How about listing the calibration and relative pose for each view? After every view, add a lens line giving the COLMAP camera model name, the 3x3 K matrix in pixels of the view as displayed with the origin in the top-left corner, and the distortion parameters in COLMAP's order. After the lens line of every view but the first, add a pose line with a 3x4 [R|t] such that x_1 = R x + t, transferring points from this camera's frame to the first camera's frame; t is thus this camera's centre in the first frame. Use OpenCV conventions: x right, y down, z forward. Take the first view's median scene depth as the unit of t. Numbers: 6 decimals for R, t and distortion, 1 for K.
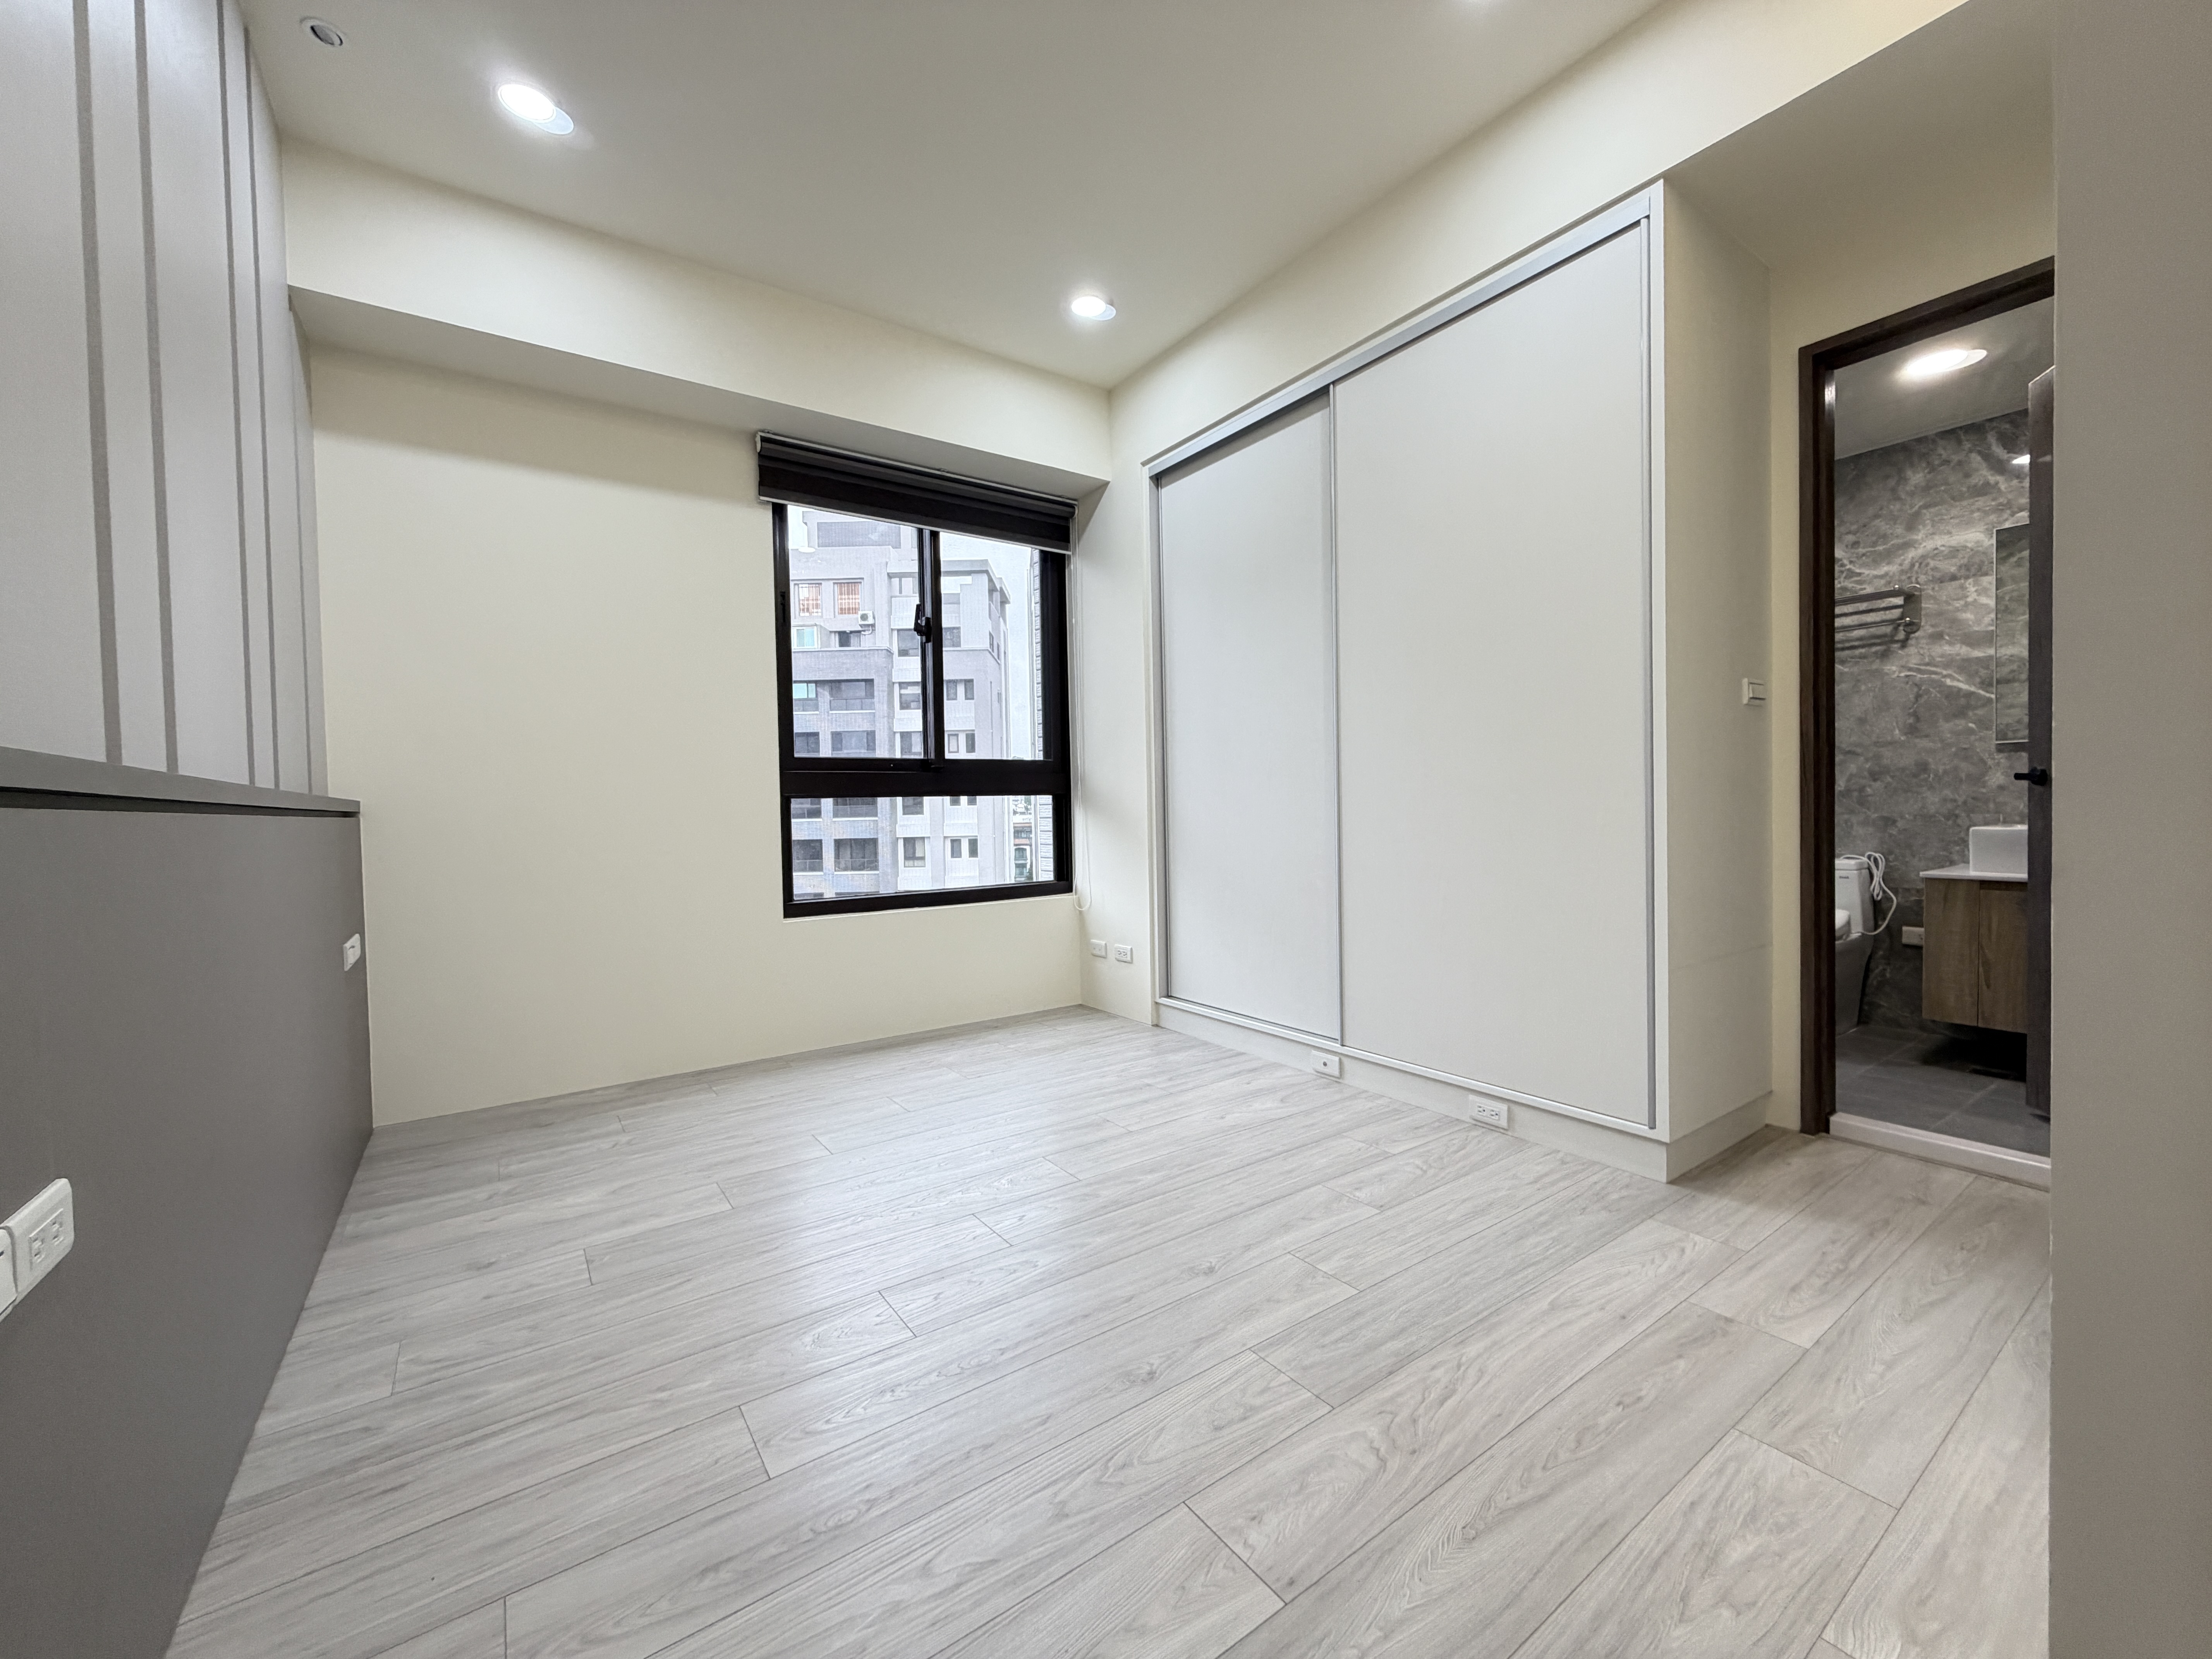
lens RADIAL K [[879.3, 0, 1100.7], [0, 879.3, 836.0], [0, 0, 1]] dist [-0.001866, 0.000591]
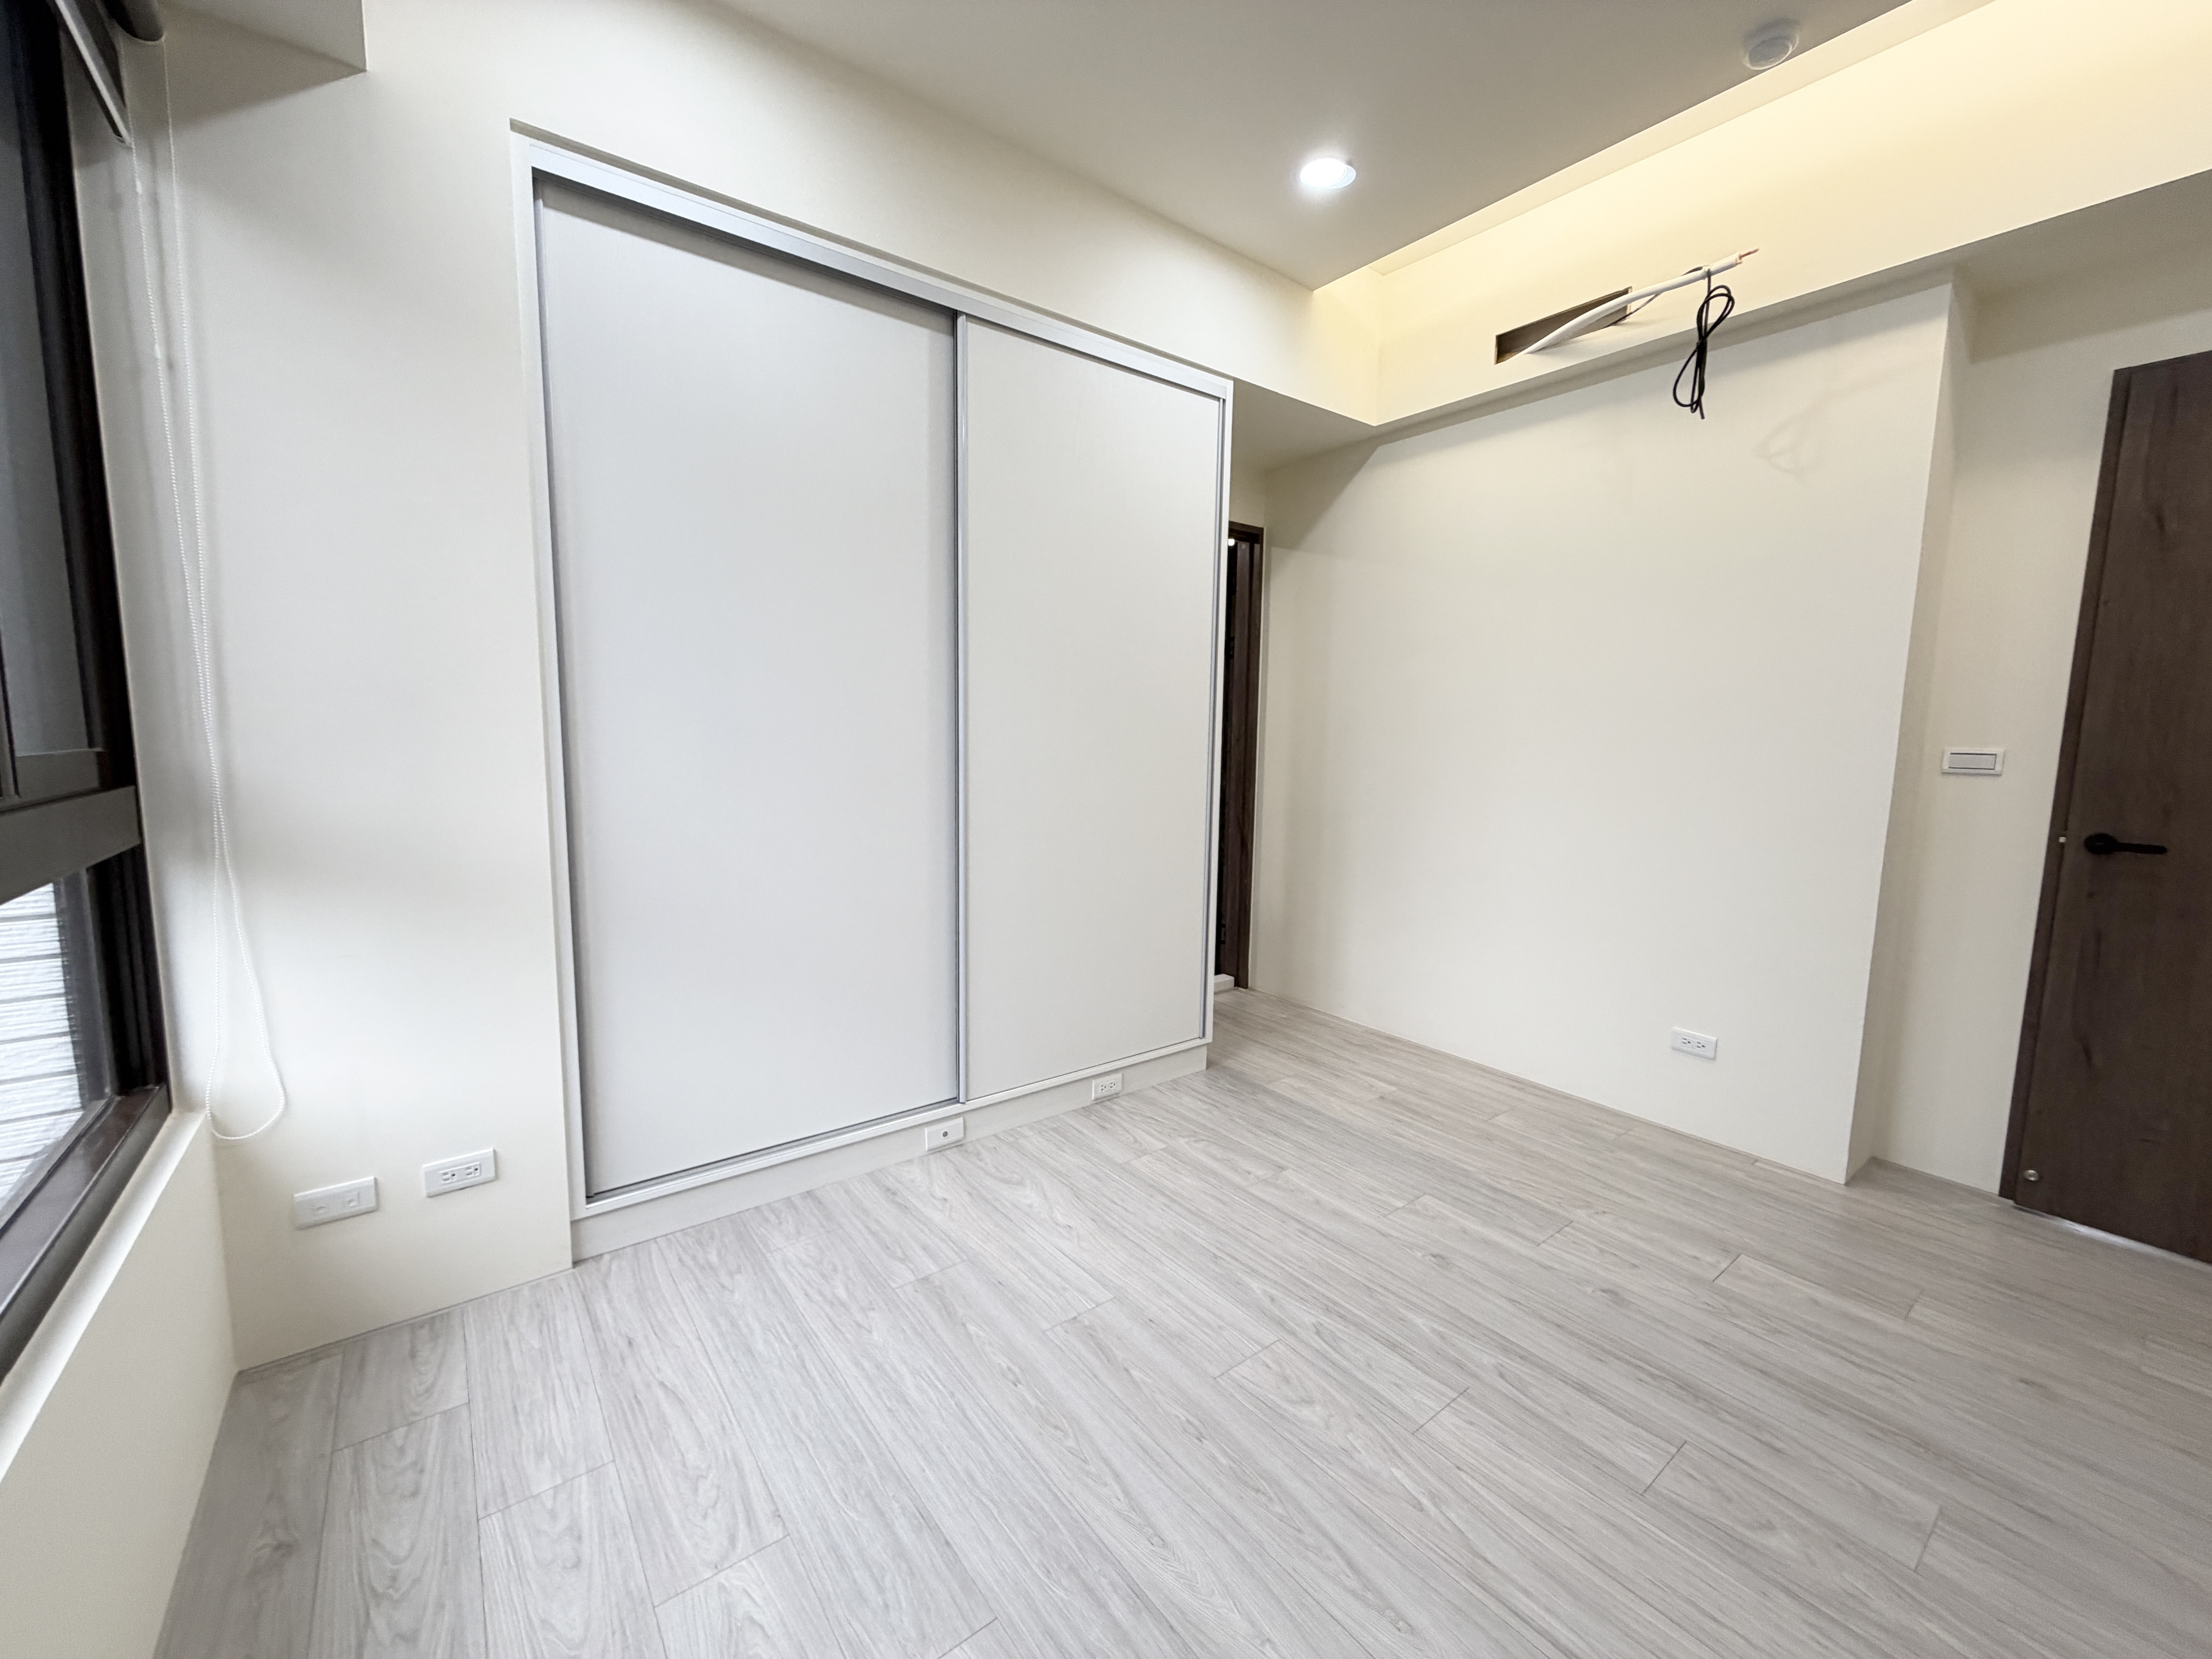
lens RADIAL K [[879.3, 0, 1101.1], [0, 879.3, 833.7], [0, 0, 1]] dist [-0.001866, 0.000591]
pose [[-0.048813, -0.099269, 0.993863, -0.774451], [0.016649, 0.994830, 0.100184, -0.153769], [-0.998669, 0.021437, -0.046908, 1.200892]]
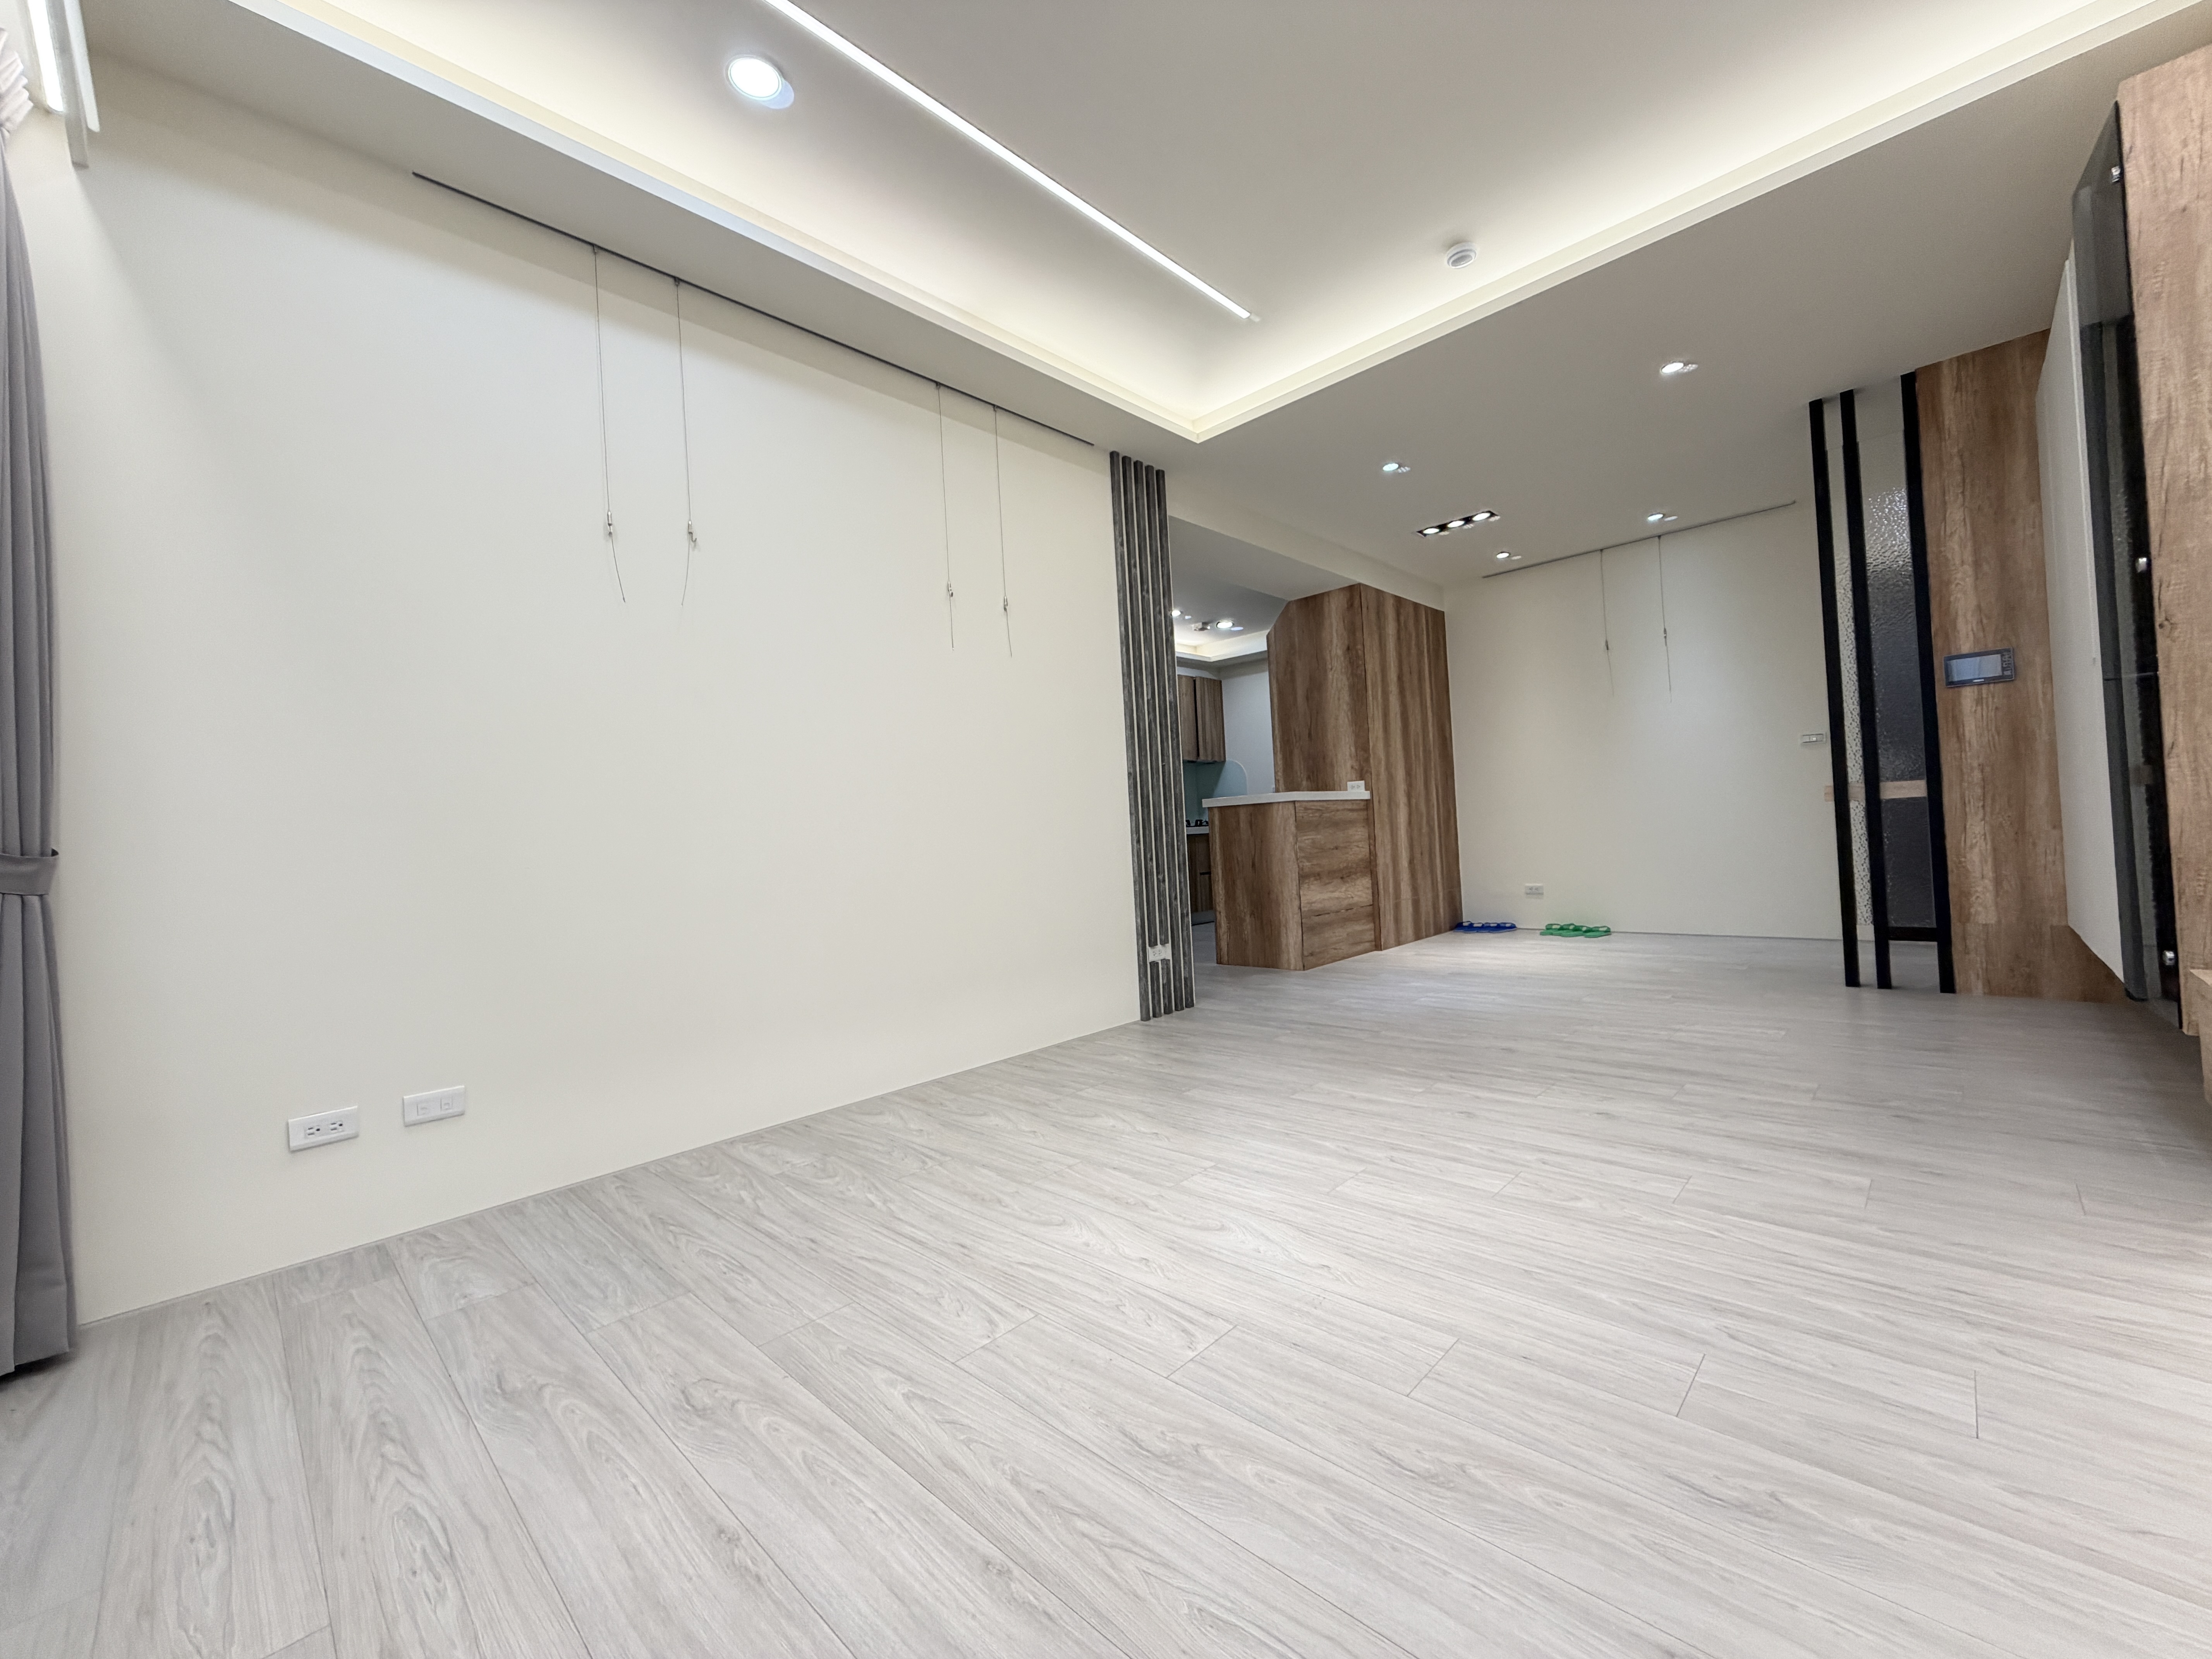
lens RADIAL K [[879.3, 0, 1110.8], [0, 879.3, 829.5], [0, 0, 1]] dist [-0.001866, 0.000591]
pose [[-0.188555, 0.037718, 0.981338, -0.932995], [0.090211, 0.995703, -0.020936, 0.019558], [-0.977910, 0.084580, -0.191148, 1.434159]]
